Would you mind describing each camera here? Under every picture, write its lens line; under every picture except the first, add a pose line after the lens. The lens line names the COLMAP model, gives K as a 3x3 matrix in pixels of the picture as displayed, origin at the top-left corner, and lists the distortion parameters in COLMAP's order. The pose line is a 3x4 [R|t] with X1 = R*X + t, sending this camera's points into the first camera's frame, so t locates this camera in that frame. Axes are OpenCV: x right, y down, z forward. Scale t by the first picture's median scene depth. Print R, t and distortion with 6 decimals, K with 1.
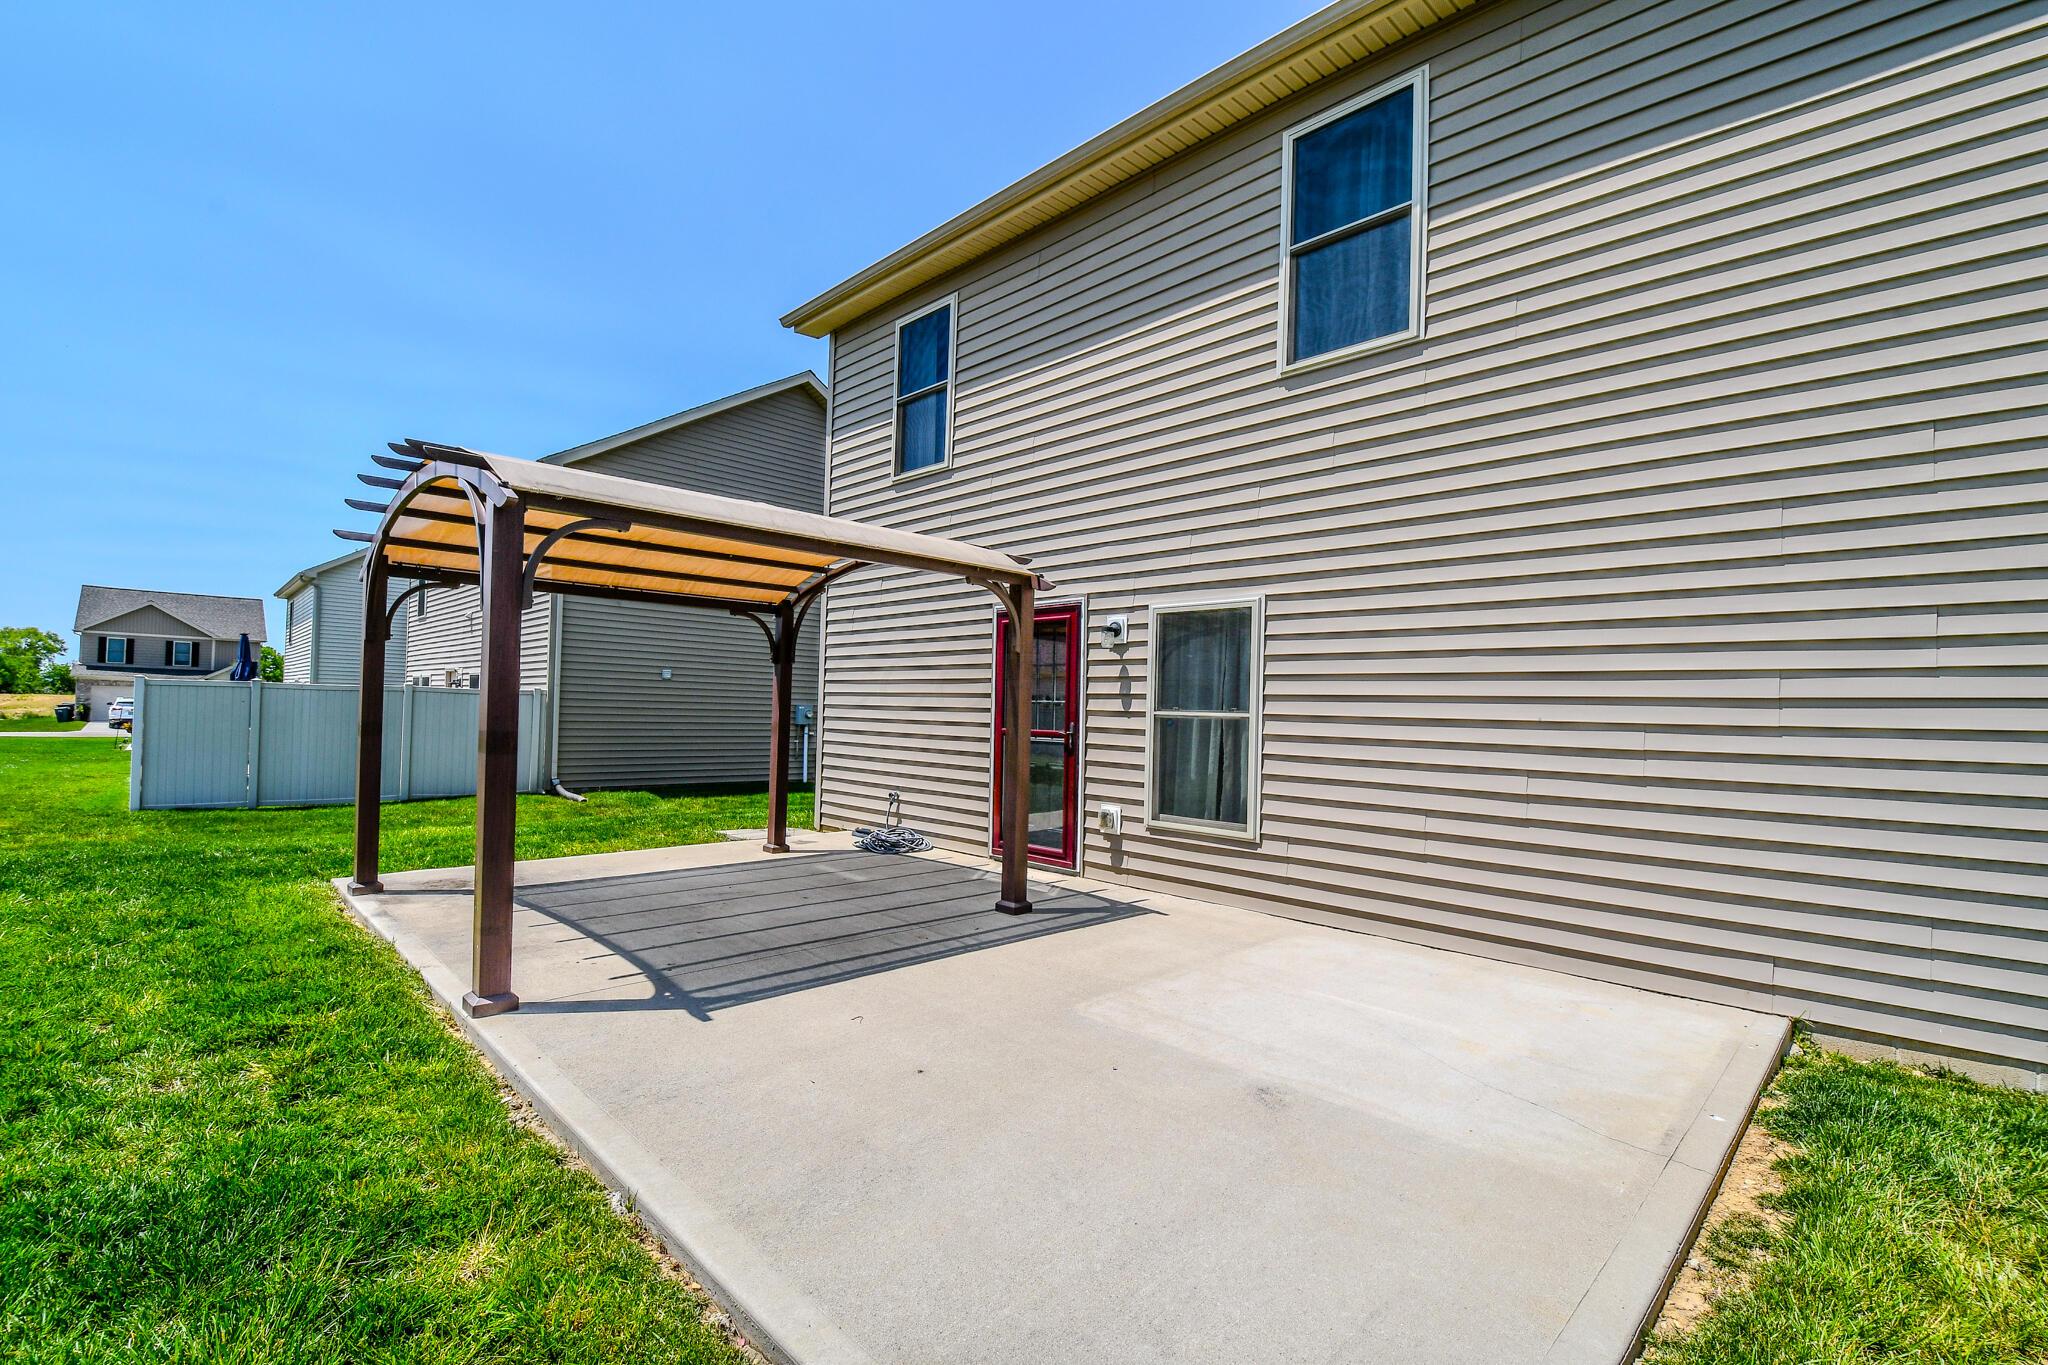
lens RADIAL K [[905.4, 0, 1022.3], [0, 905.4, 693.9], [0, 0, 1]] dist [-0.000471, -0.000197]
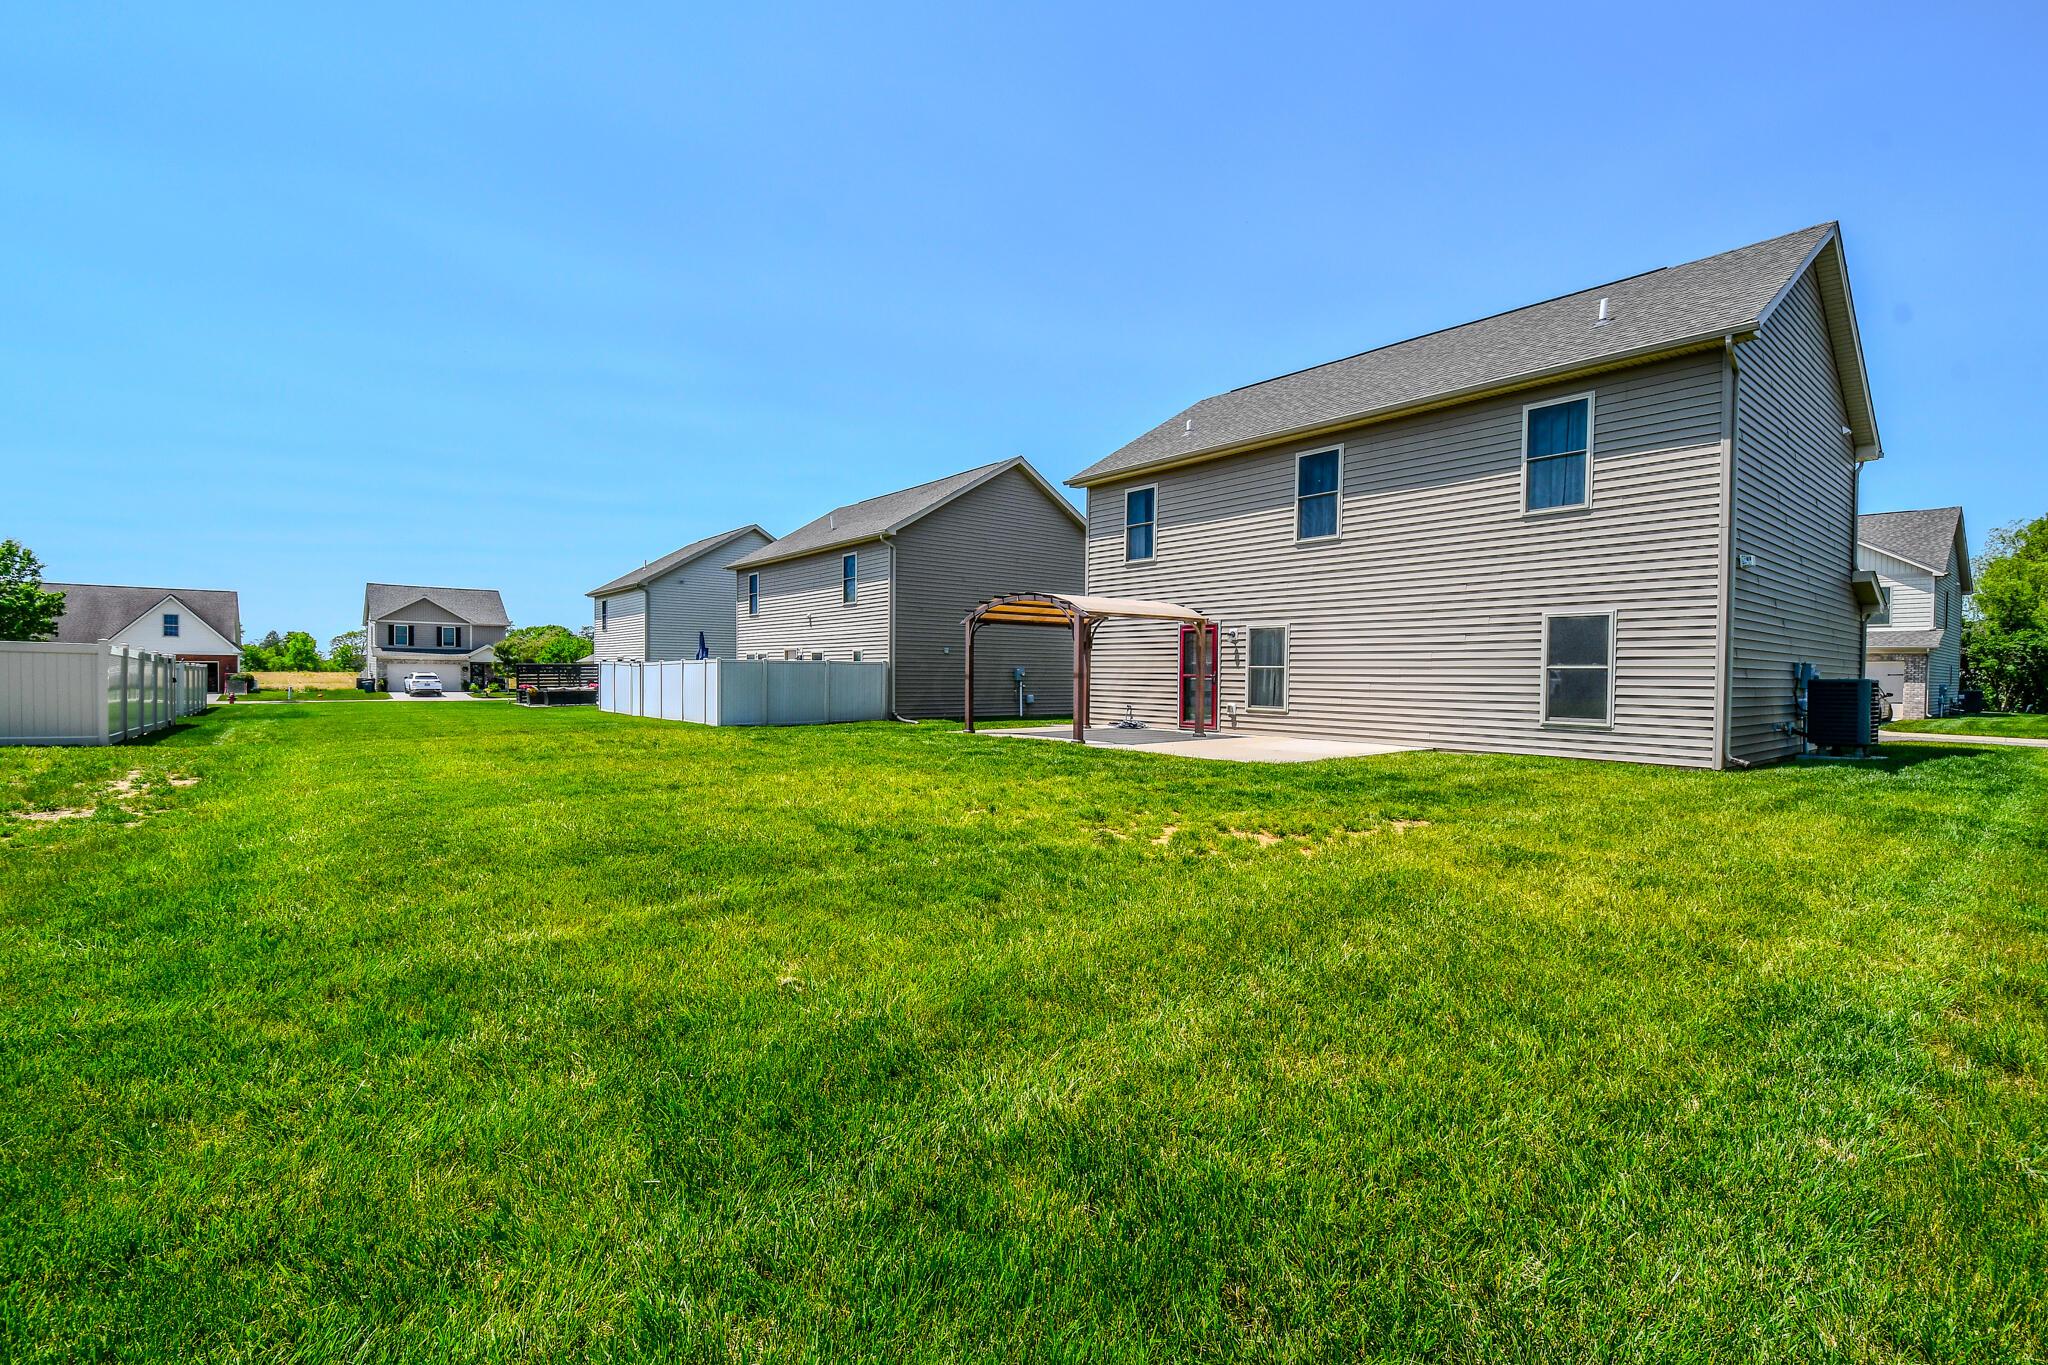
lens RADIAL K [[905.4, 0, 1022.3], [0, 905.4, 693.9], [0, 0, 1]] dist [-0.000471, -0.000197]
pose [[0.995997, -0.013692, -0.088333, -0.259442], [0.017267, 0.999057, 0.039837, -0.015341], [0.087704, -0.041203, 0.995294, -1.565873]]
